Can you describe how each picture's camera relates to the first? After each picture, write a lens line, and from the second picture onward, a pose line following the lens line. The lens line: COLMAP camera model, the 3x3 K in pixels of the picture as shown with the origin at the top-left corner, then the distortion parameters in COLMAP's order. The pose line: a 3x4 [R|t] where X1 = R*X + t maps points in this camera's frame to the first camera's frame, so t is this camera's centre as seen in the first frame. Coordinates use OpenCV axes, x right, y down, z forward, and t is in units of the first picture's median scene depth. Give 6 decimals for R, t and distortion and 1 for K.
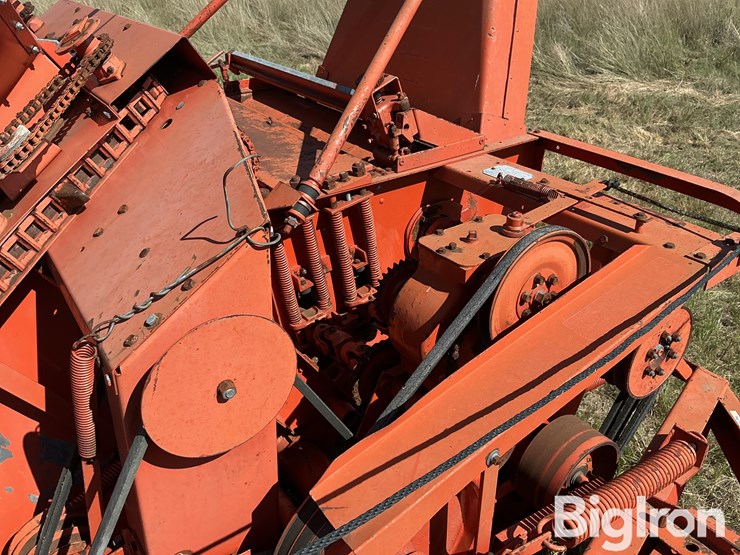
lens RADIAL K [[620.3, 0, 371.4], [0, 620.3, 280.8], [0, 0, 1]] dist [0.104942, -0.203361]
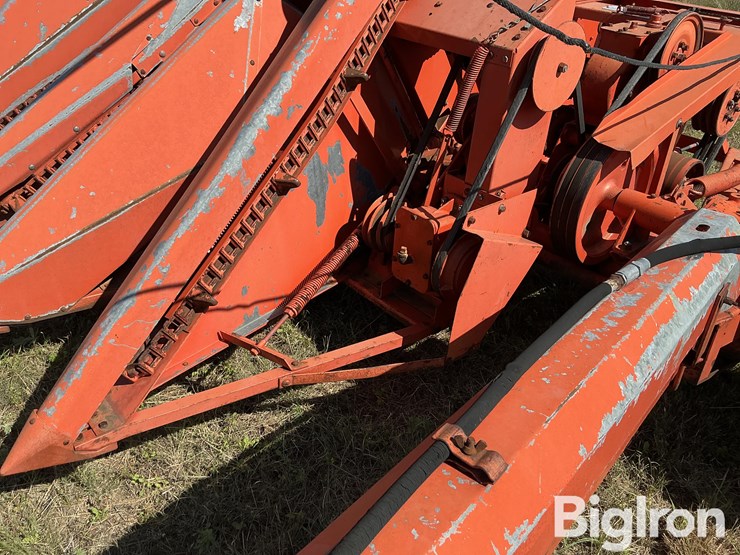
lens RADIAL K [[620.3, 0, 369.8], [0, 620.3, 280.6], [0, 0, 1]] dist [0.104942, -0.203361]
pose [[0.992774, -0.029016, 0.116443, -0.676495], [0.022801, 0.998262, 0.054351, 0.451703], [-0.117817, -0.051303, 0.991709, -0.531362]]
